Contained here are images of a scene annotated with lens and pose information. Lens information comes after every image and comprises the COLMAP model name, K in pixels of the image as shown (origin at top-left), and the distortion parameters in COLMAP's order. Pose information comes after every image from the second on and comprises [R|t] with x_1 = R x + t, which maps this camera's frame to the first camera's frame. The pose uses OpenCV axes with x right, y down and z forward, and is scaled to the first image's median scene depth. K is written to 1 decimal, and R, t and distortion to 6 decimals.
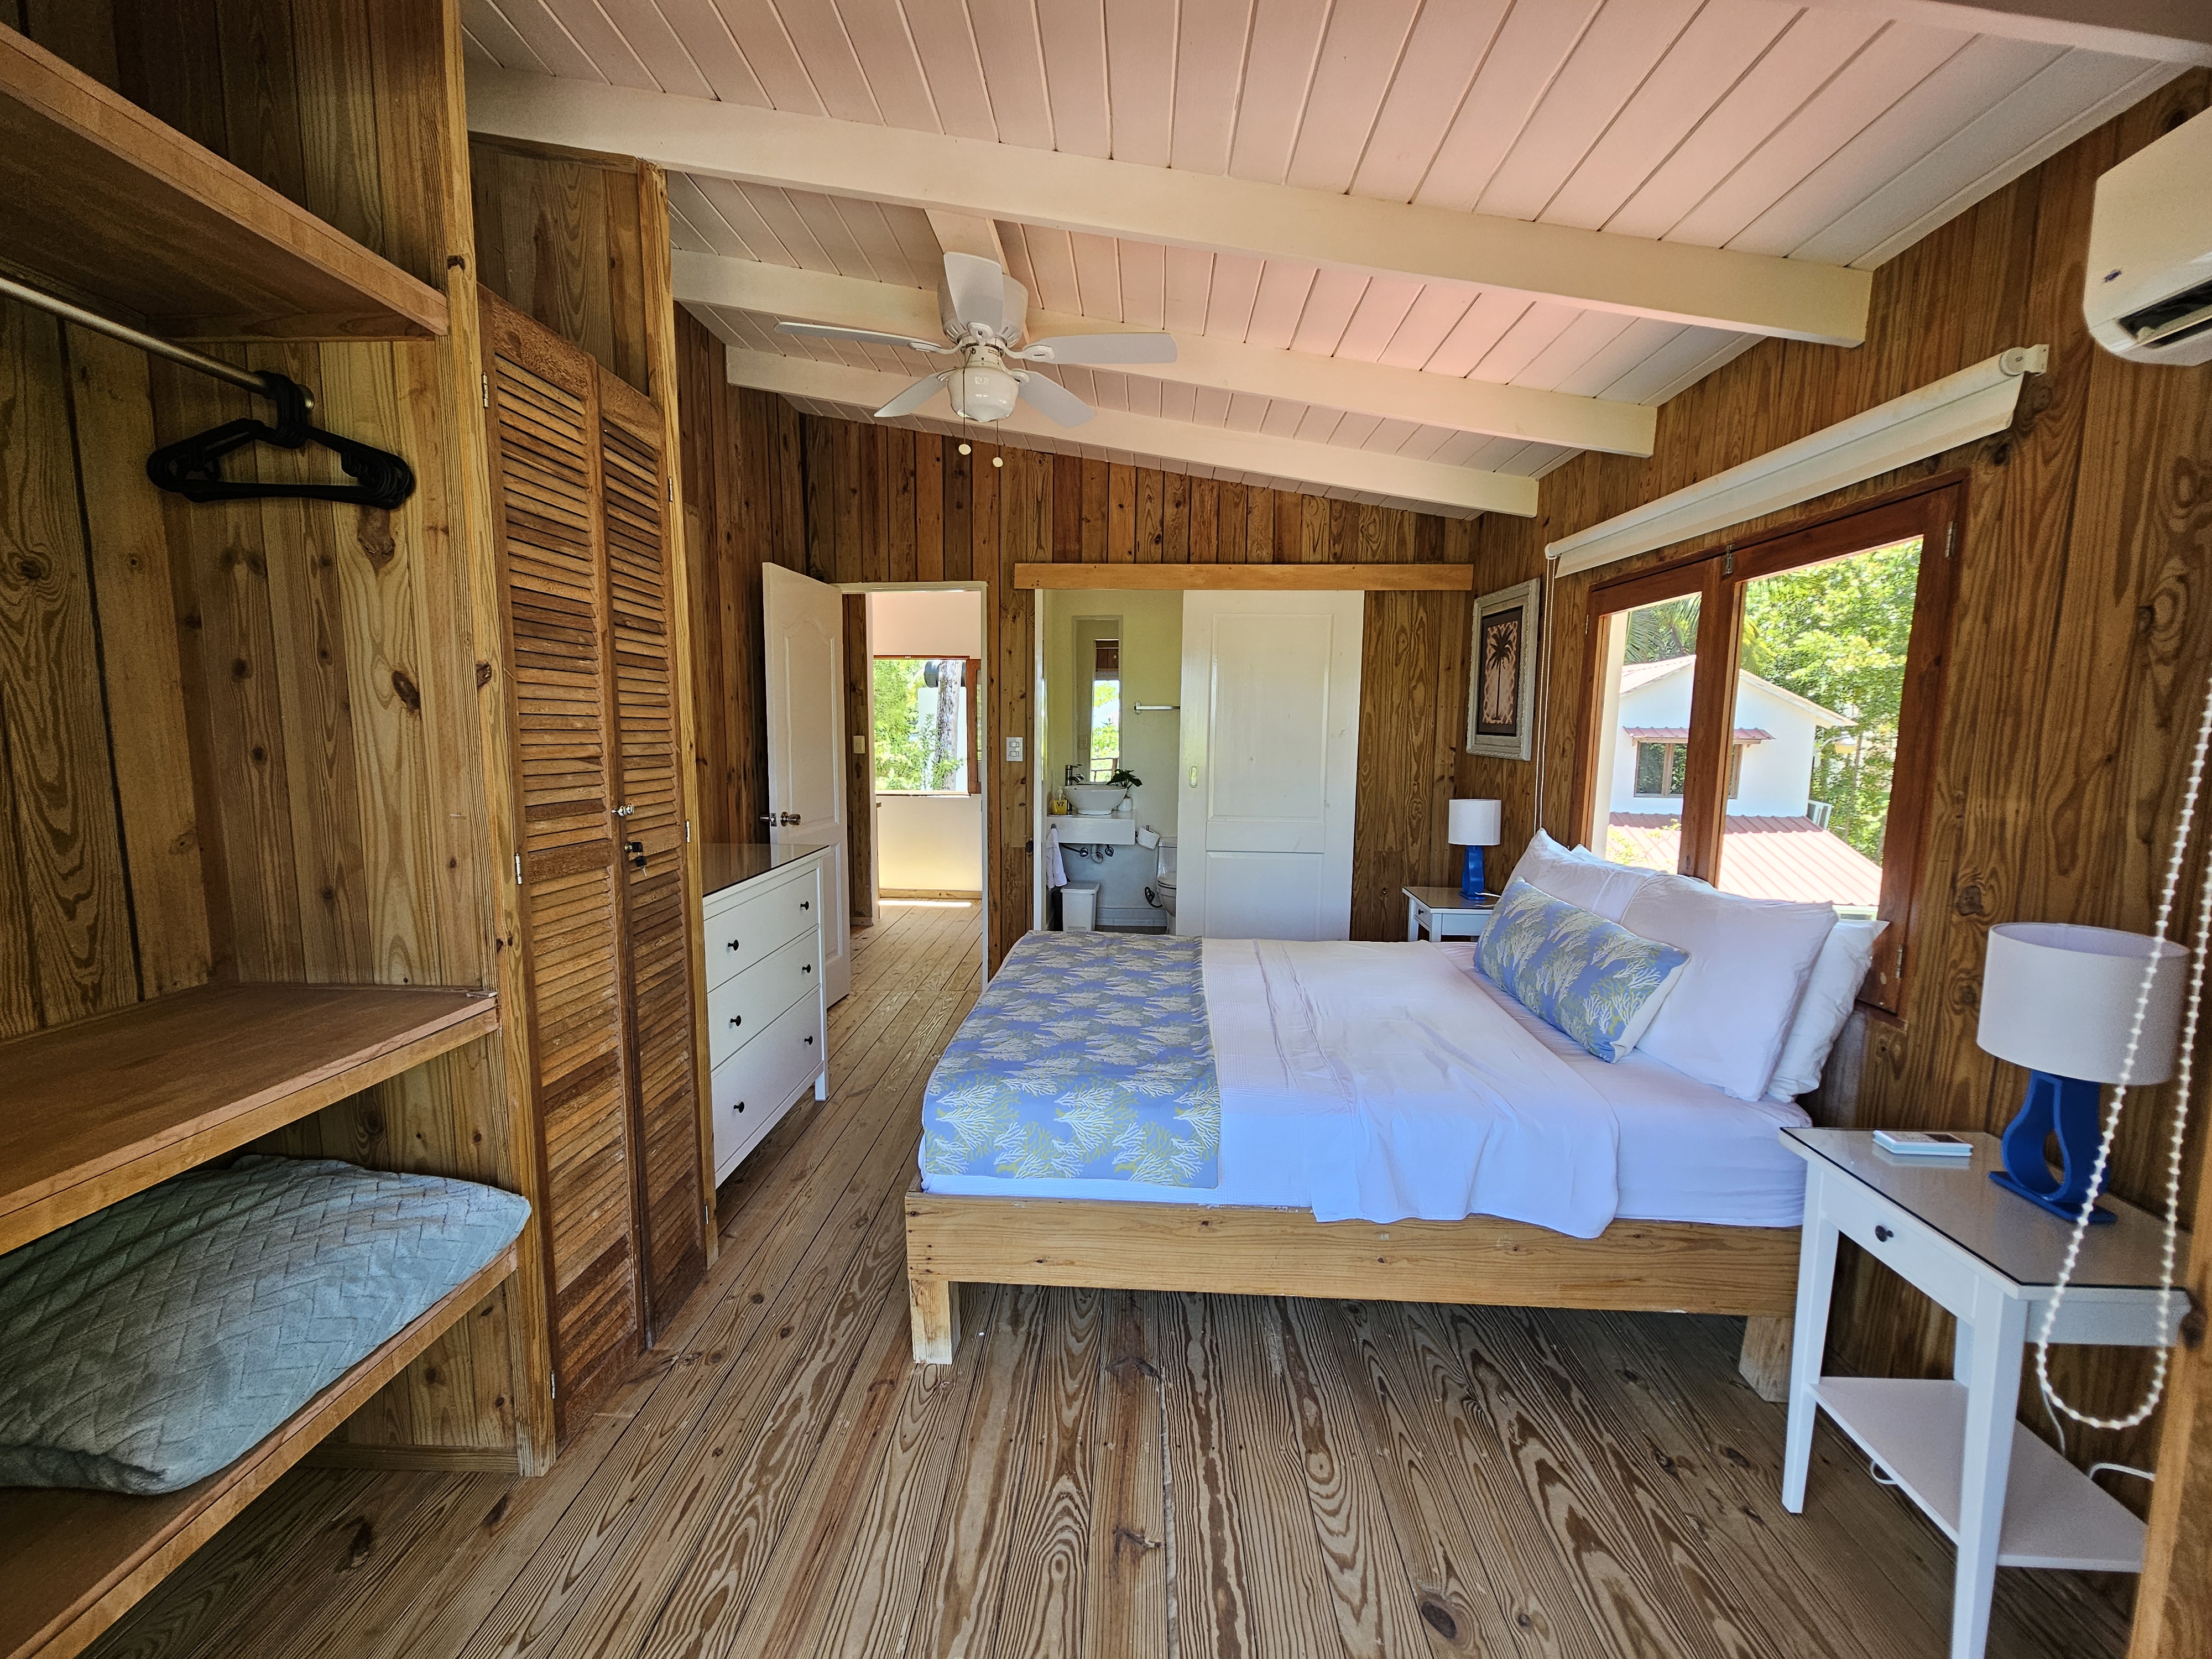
lens RADIAL K [[907.5, 0, 1105.6], [0, 907.5, 834.6], [0, 0, 1]] dist [-0.003311, 0.003570]
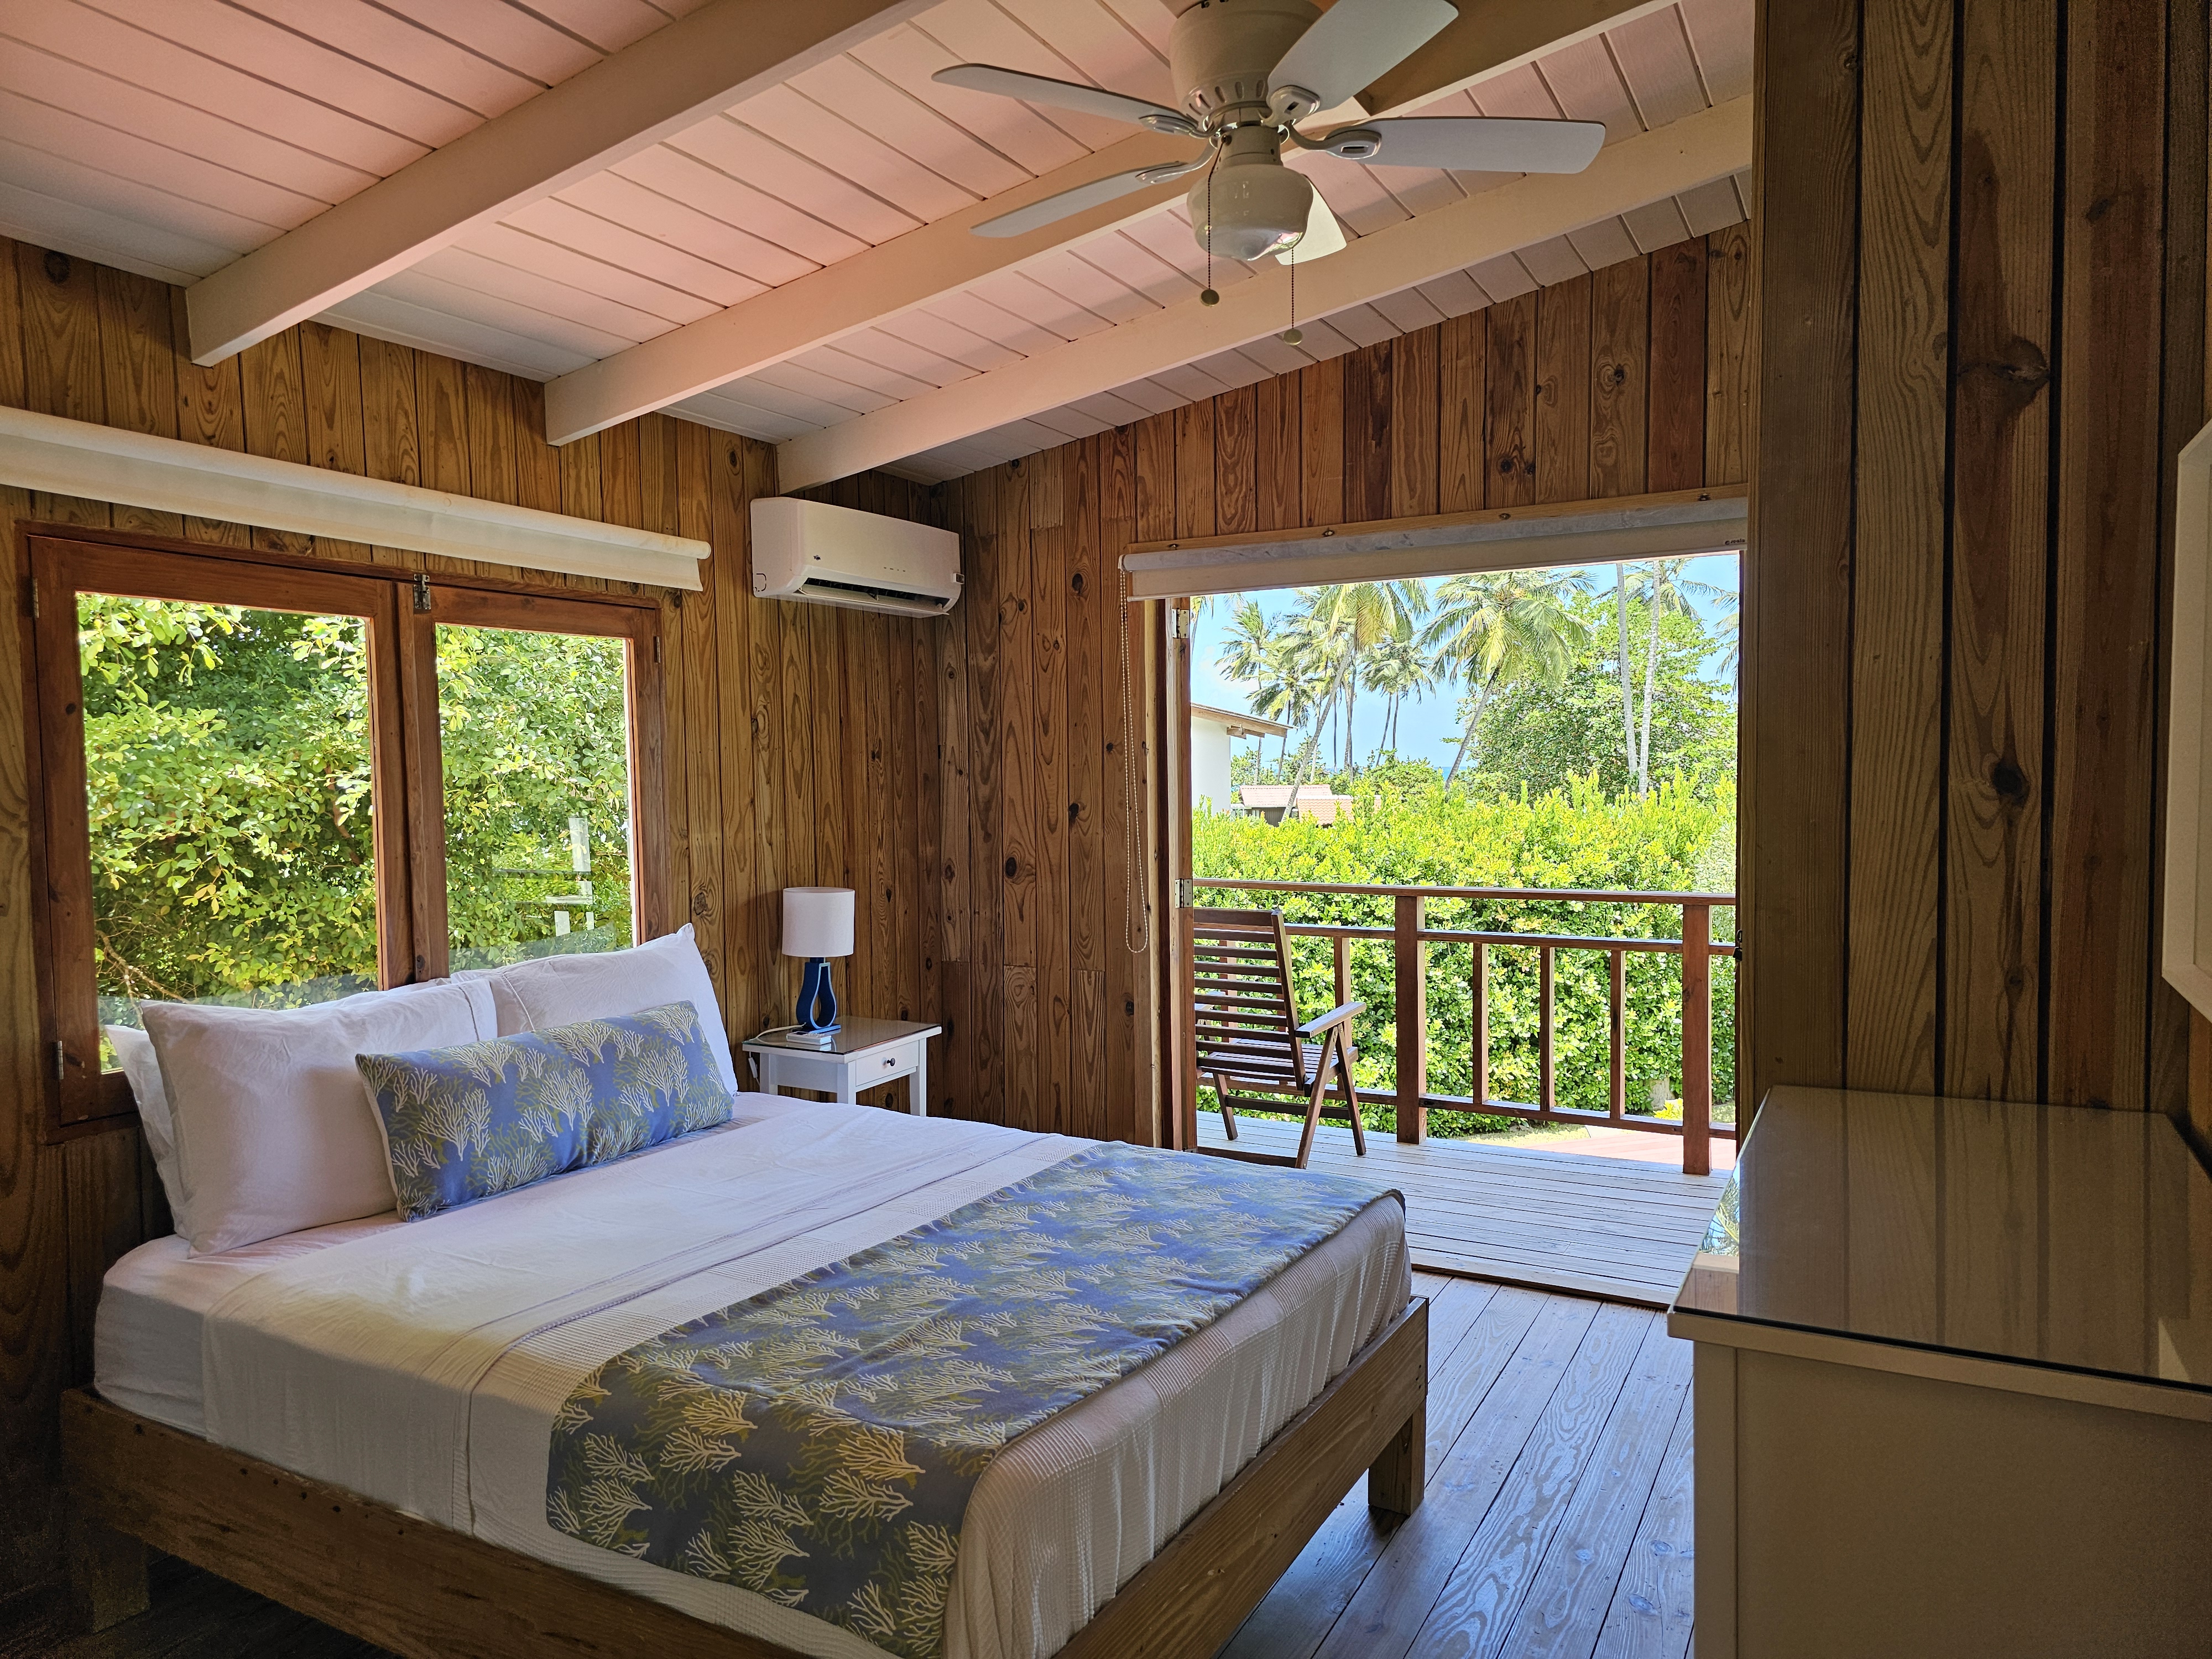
lens RADIAL K [[1463.6, 0, 1106.0], [0, 1463.6, 829.5], [0, 0, 1]] dist [0.000097, -0.000164]
pose [[-0.890632, -0.018578, 0.454346, -0.527565], [0.056953, 0.986740, 0.151991, -0.255816], [-0.451145, 0.161244, -0.877763, 1.956116]]
